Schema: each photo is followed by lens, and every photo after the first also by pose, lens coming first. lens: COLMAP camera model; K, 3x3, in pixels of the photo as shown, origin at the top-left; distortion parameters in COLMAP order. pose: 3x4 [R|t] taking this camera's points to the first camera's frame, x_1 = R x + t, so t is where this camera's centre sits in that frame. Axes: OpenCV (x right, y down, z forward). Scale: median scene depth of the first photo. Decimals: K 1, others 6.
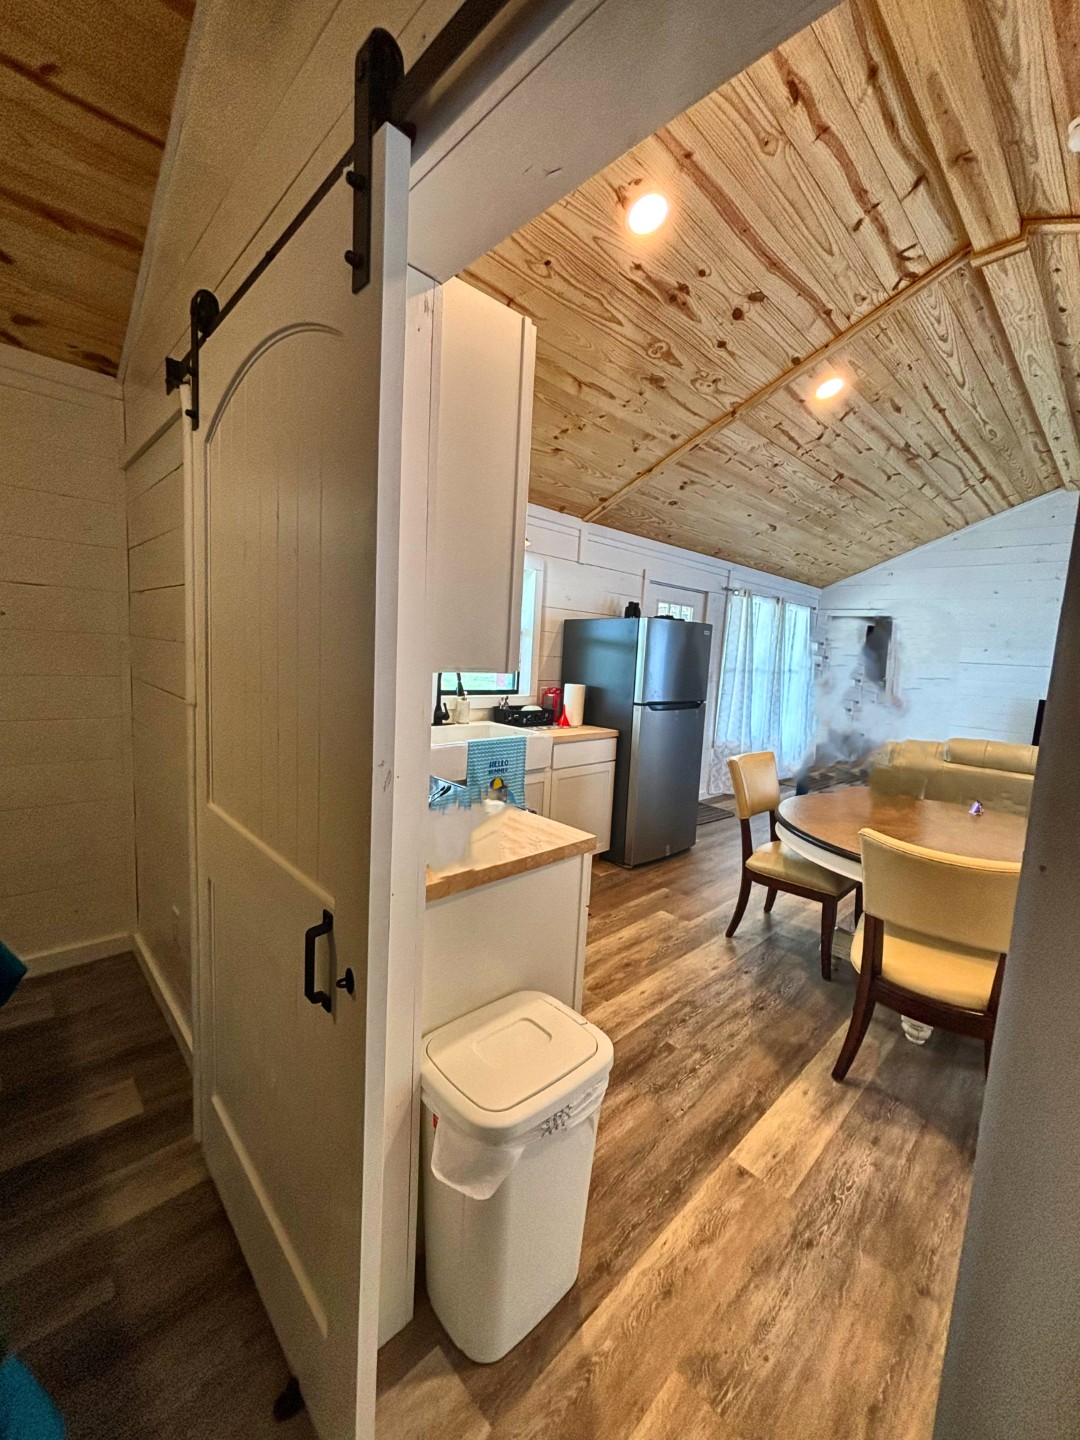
lens RADIAL K [[575.6, 0, 550.4], [0, 575.6, 724.5], [0, 0, 1]] dist [0.000957, 0.000574]
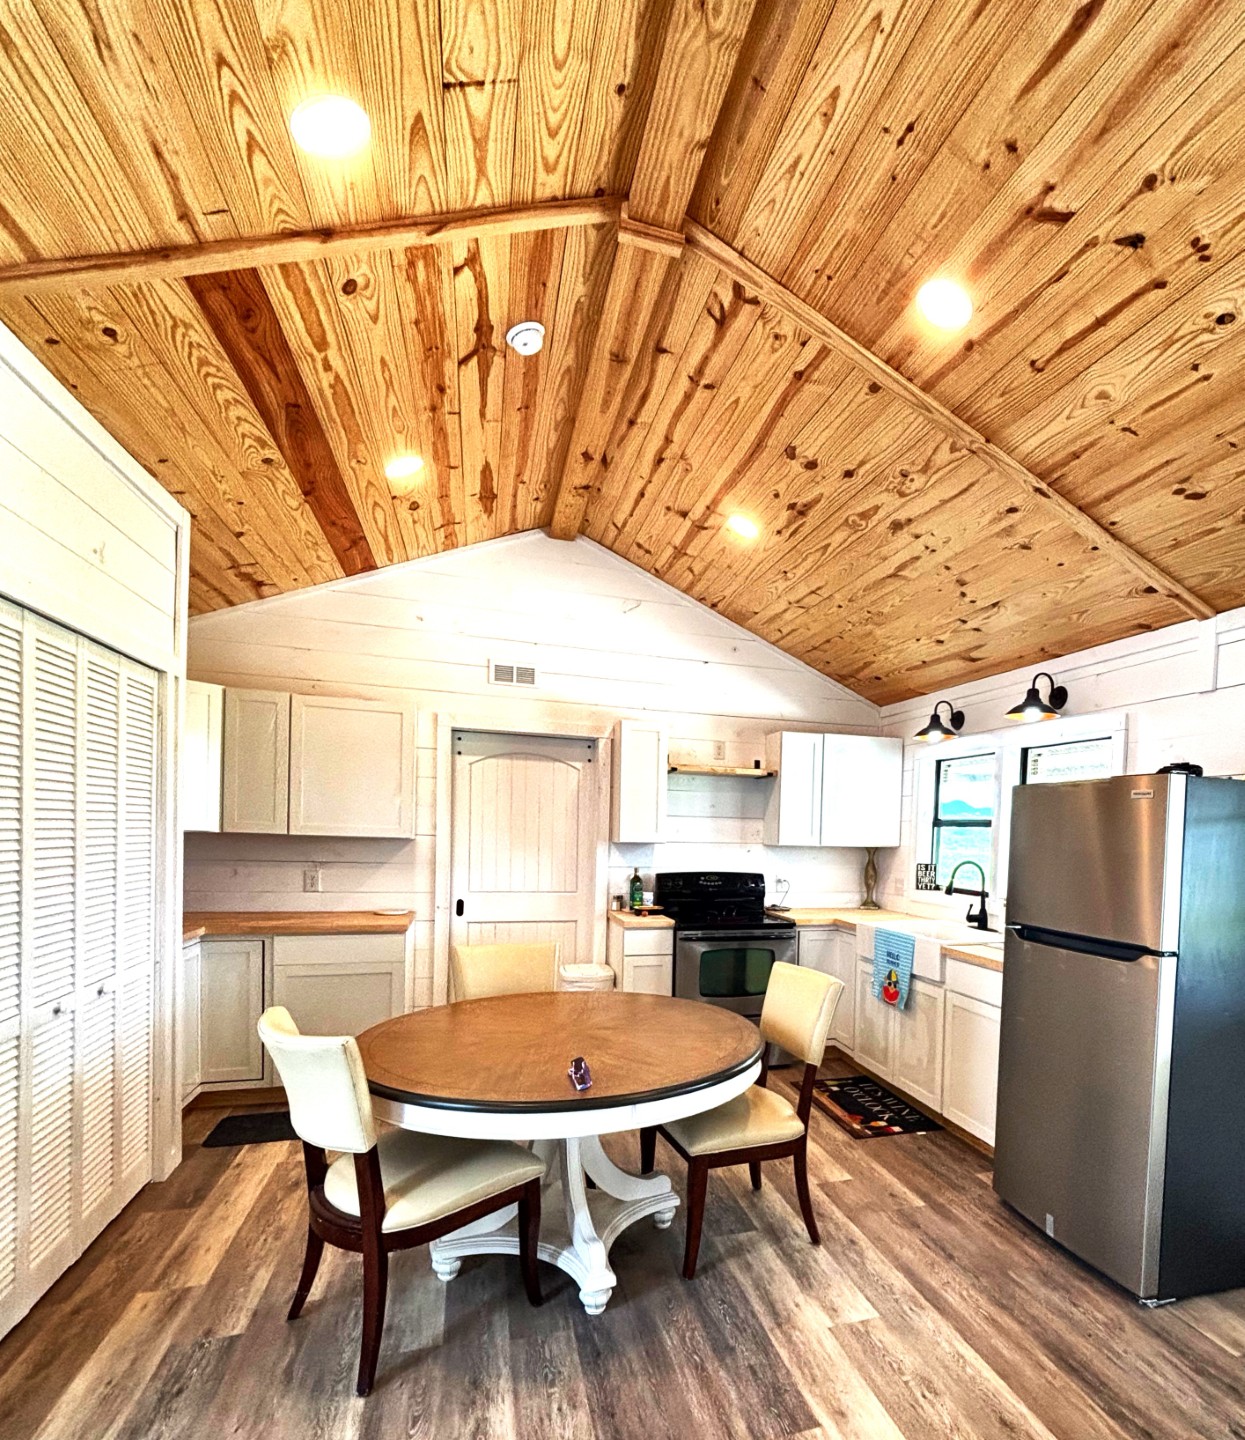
lens RADIAL K [[764.7, 0, 743.7], [0, 764.7, 859.6], [0, 0, 1]] dist [0.012225, -0.000451]
pose [[-0.421555, -0.033279, -0.906192, 1.151336], [-0.168665, 0.984765, 0.042298, -0.101996], [0.890979, 0.170674, -0.420746, 1.205272]]
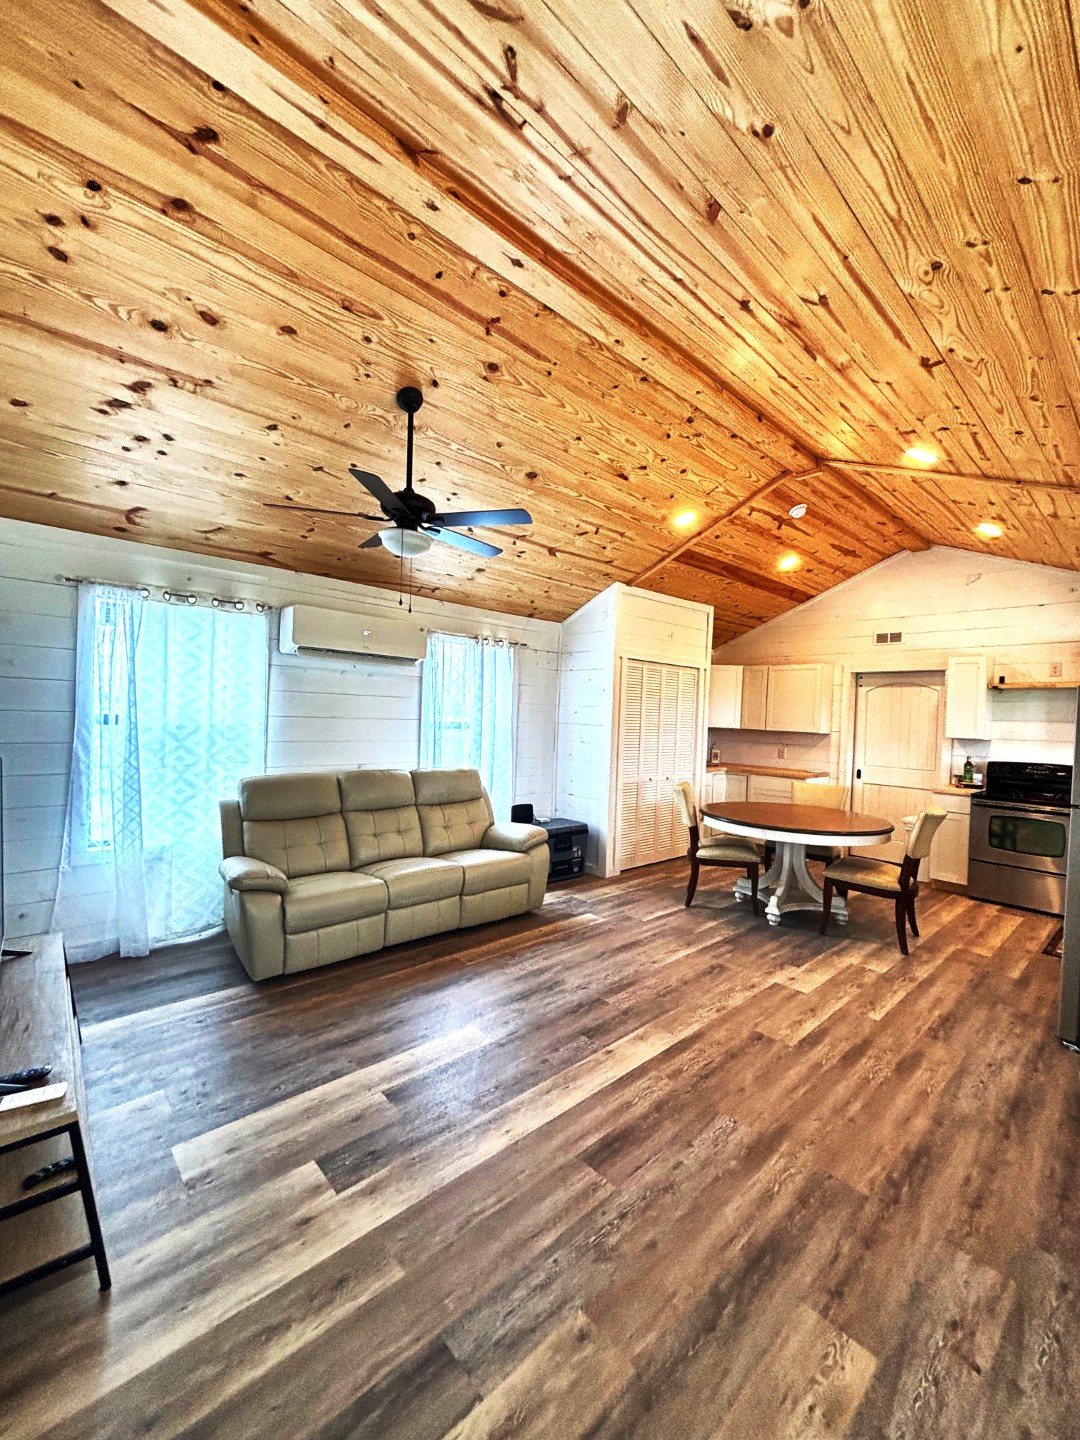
lens RADIAL K [[583.9, 0, 535.0], [0, 583.9, 729.8], [0, 0, 1]] dist [-0.009925, 0.002392]
pose [[-0.995327, -0.087454, 0.040931, 1.059401], [-0.080198, 0.984813, 0.153986, -0.215995], [-0.053776, 0.149984, -0.987225, 2.076153]]
